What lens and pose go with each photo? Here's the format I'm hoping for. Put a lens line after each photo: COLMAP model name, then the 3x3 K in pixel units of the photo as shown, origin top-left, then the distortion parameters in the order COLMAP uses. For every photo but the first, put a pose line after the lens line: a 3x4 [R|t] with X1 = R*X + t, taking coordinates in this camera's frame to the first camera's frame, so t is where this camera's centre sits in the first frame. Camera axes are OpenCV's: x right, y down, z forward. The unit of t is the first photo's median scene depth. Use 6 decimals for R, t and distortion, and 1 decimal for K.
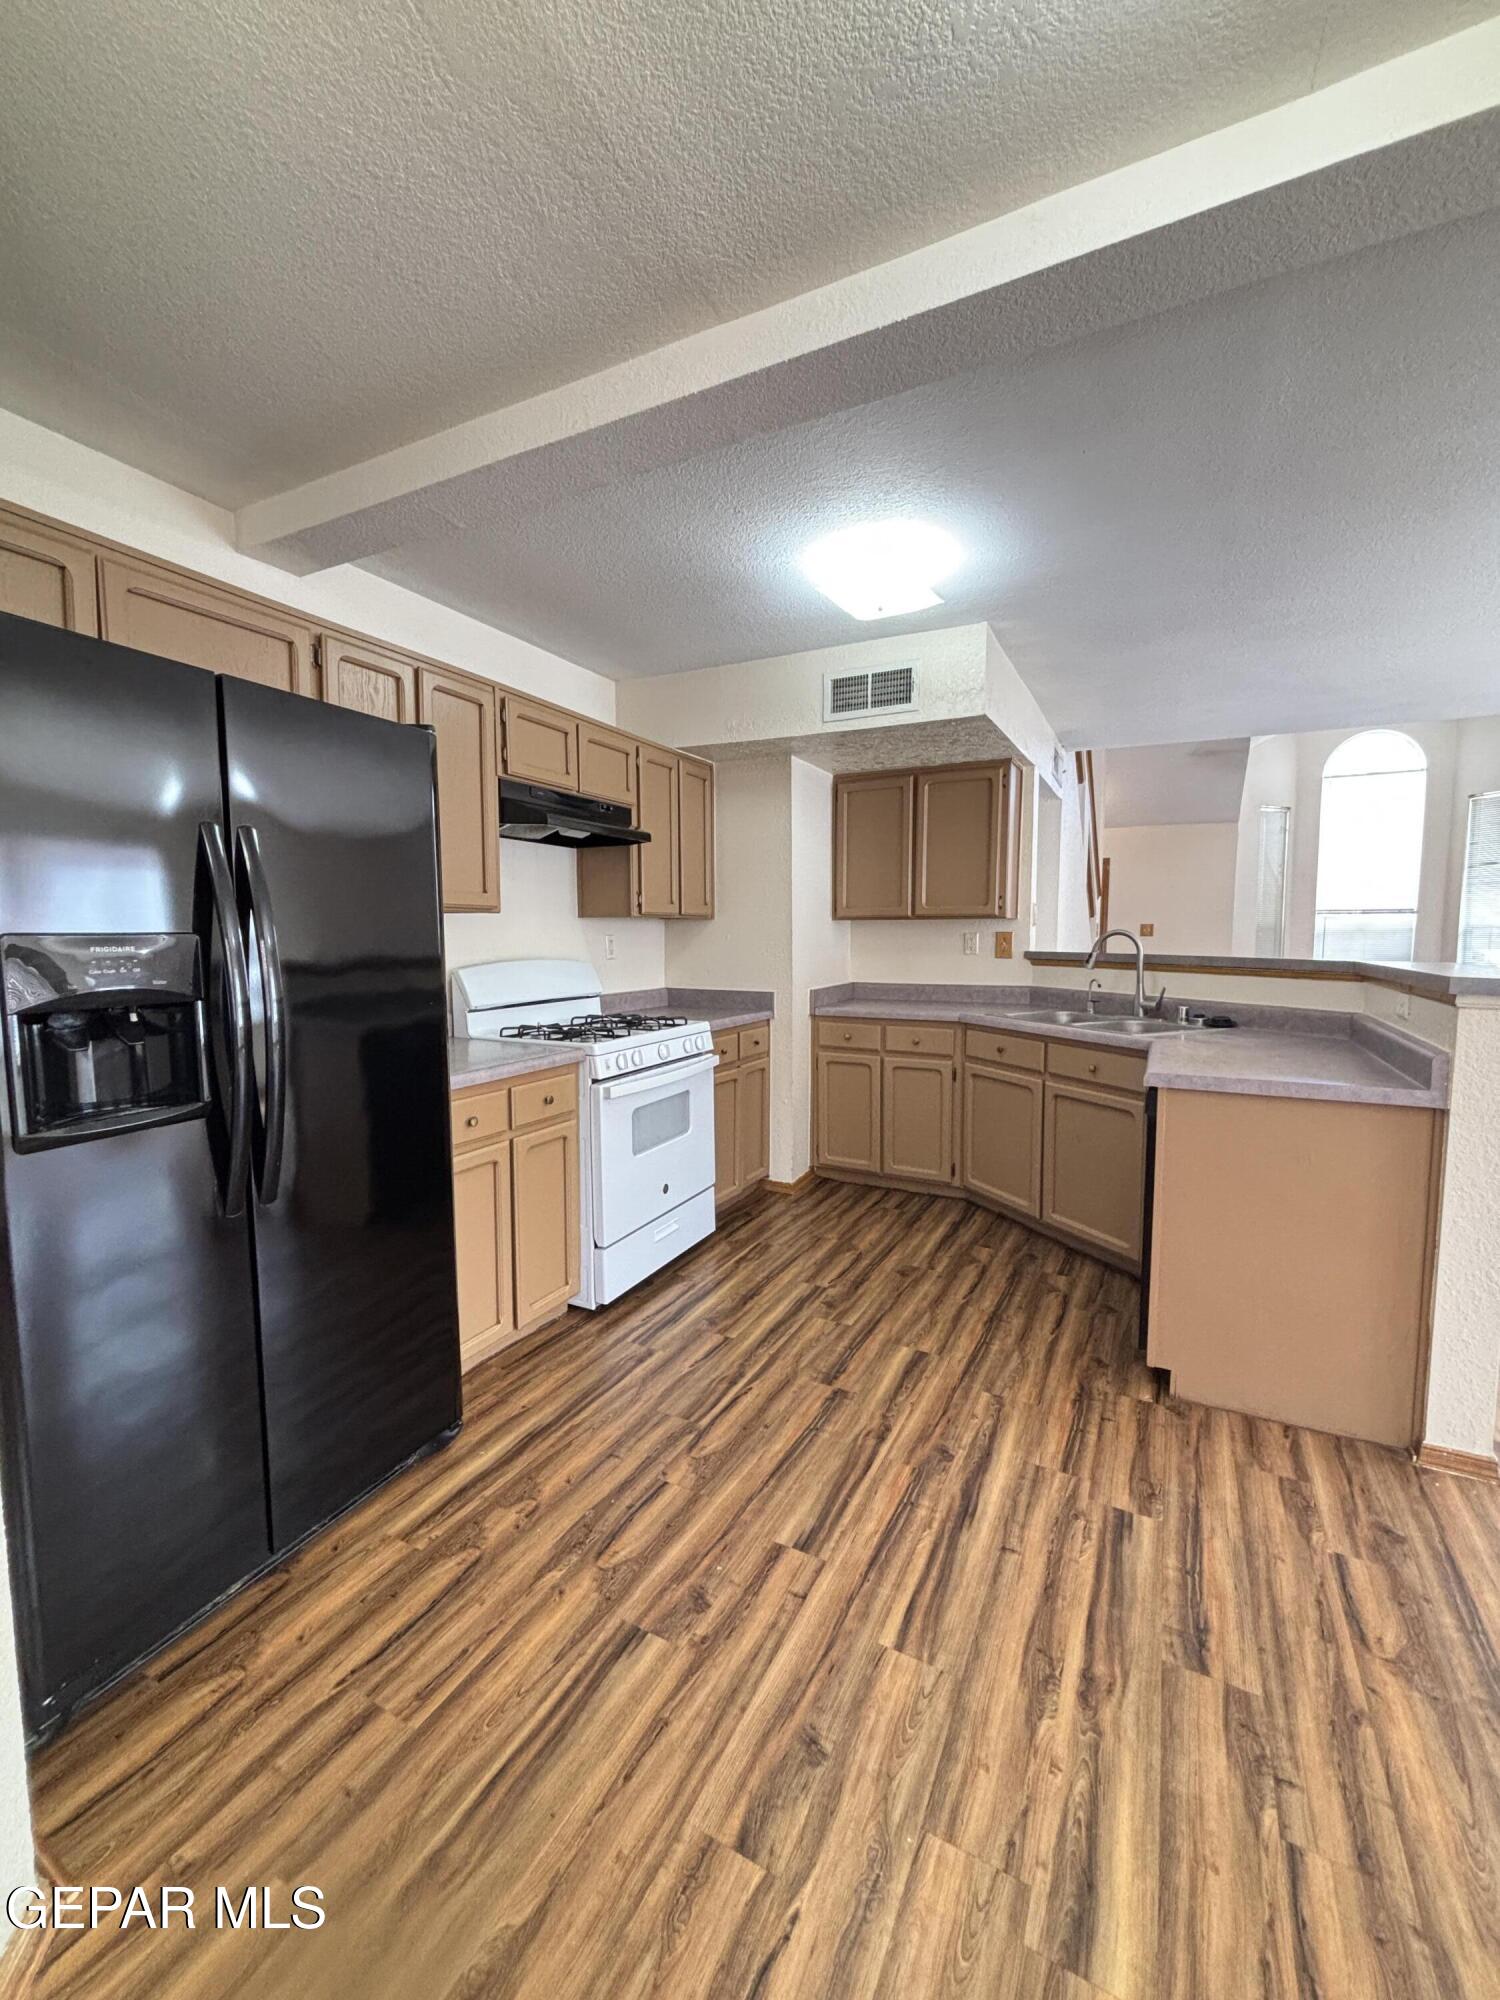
lens RADIAL K [[804.4, 0, 750.5], [0, 804.4, 1001.6], [0, 0, 1]] dist [0.002966, -0.000146]
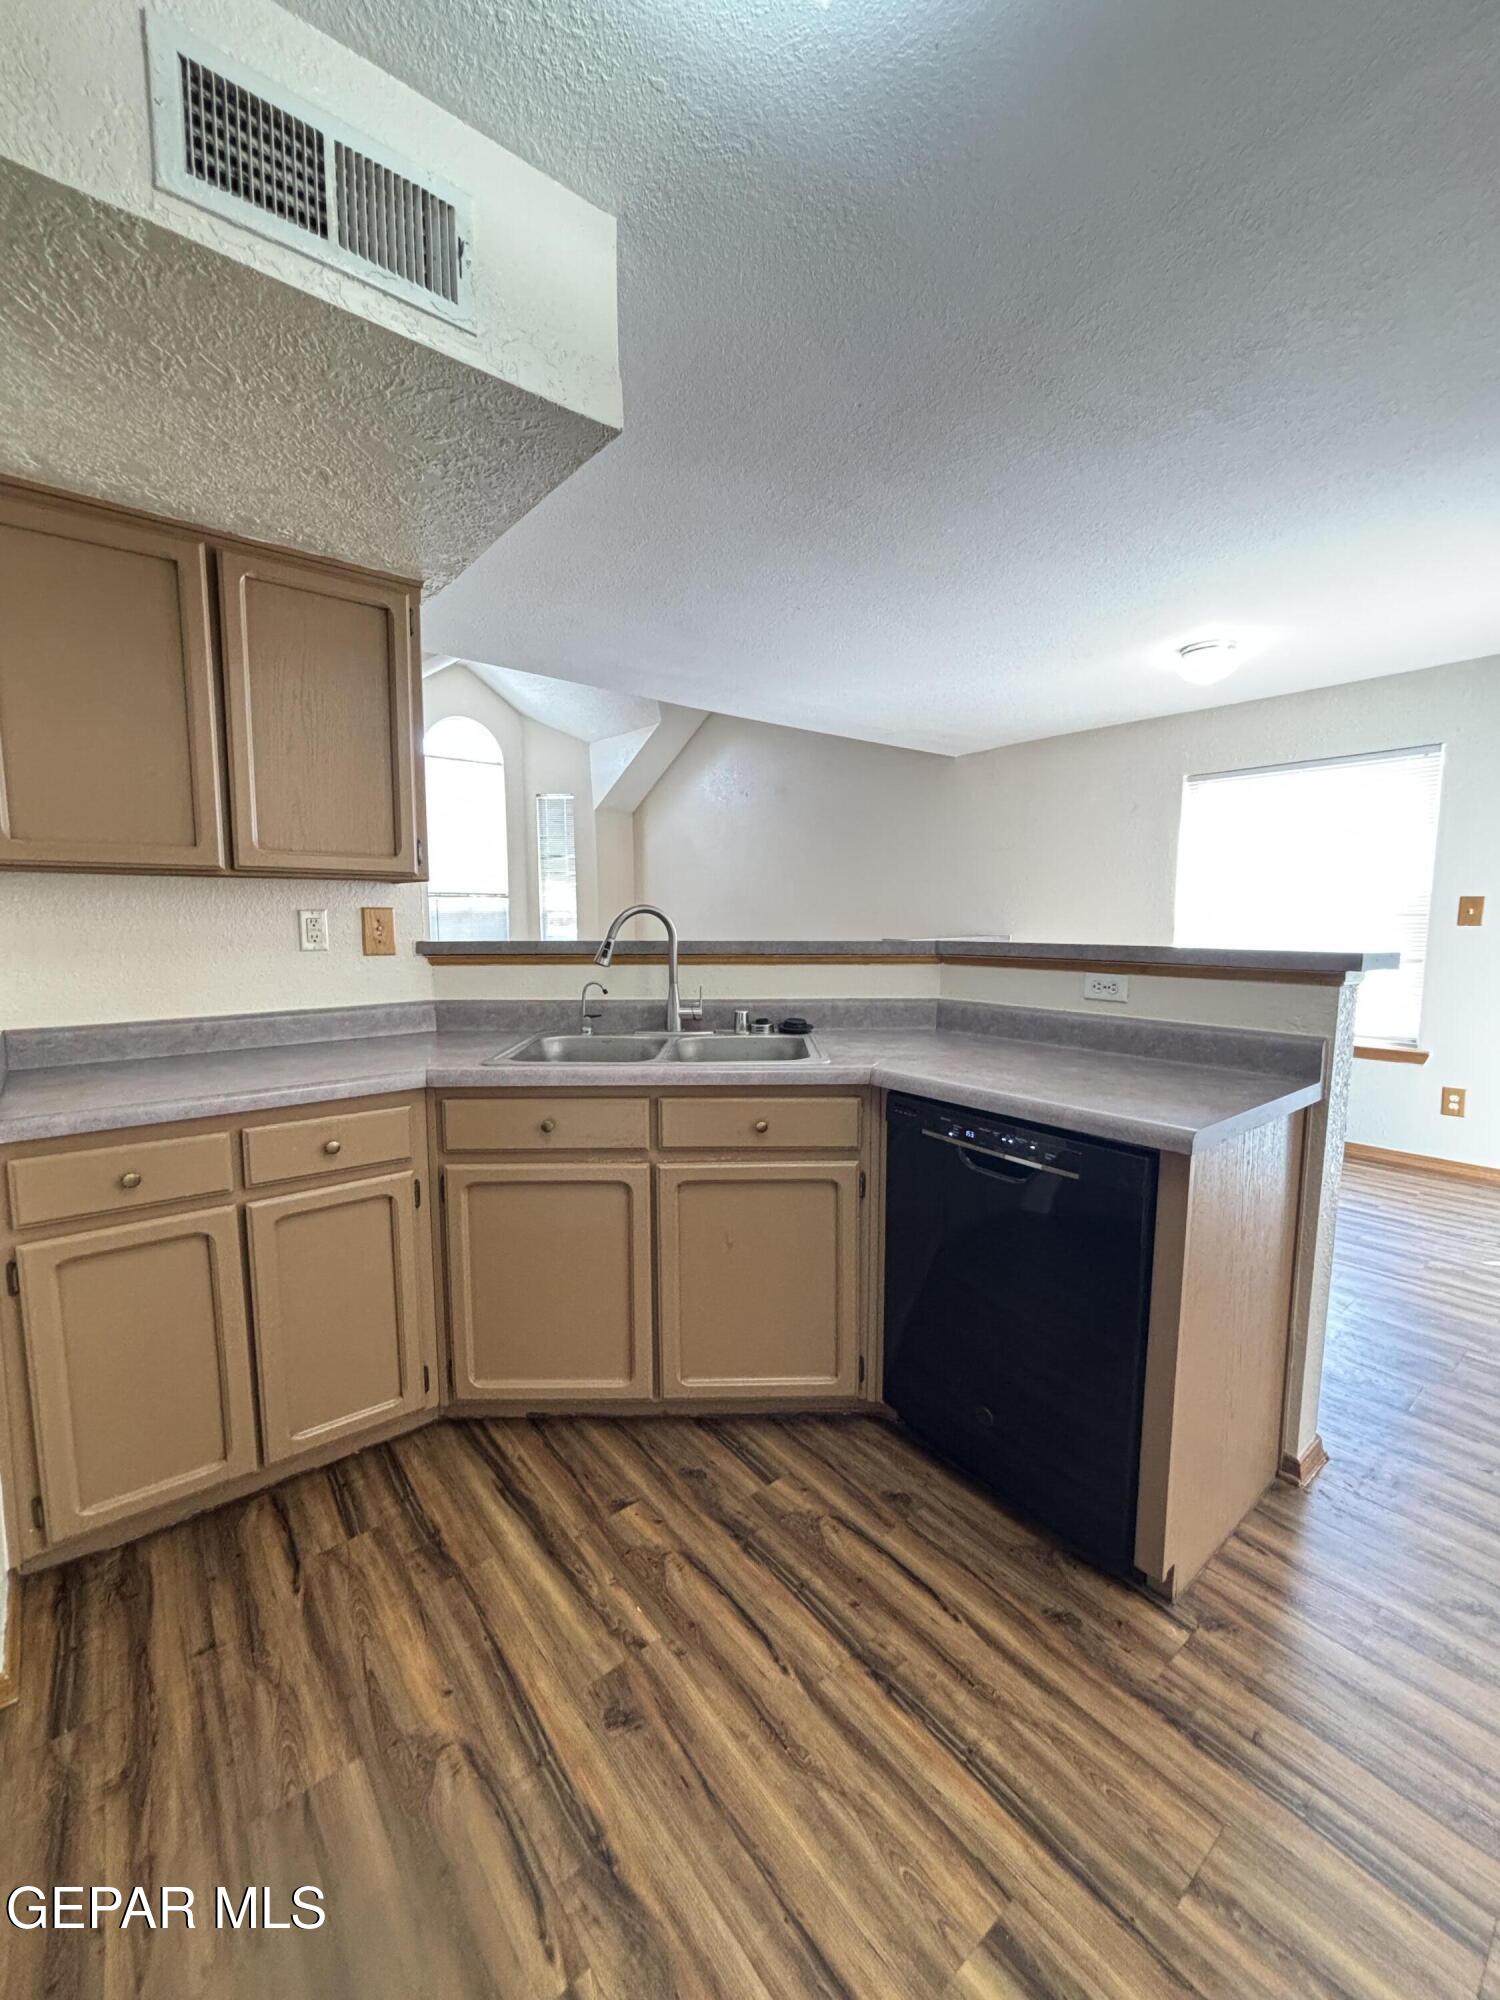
lens RADIAL K [[804.4, 0, 750.5], [0, 804.4, 1001.6], [0, 0, 1]] dist [0.002966, -0.000146]
pose [[0.398935, -0.095798, 0.911961, -0.119189], [0.079933, 0.994375, 0.069489, -0.051145], [-0.913489, 0.045174, 0.404348, 0.690067]]
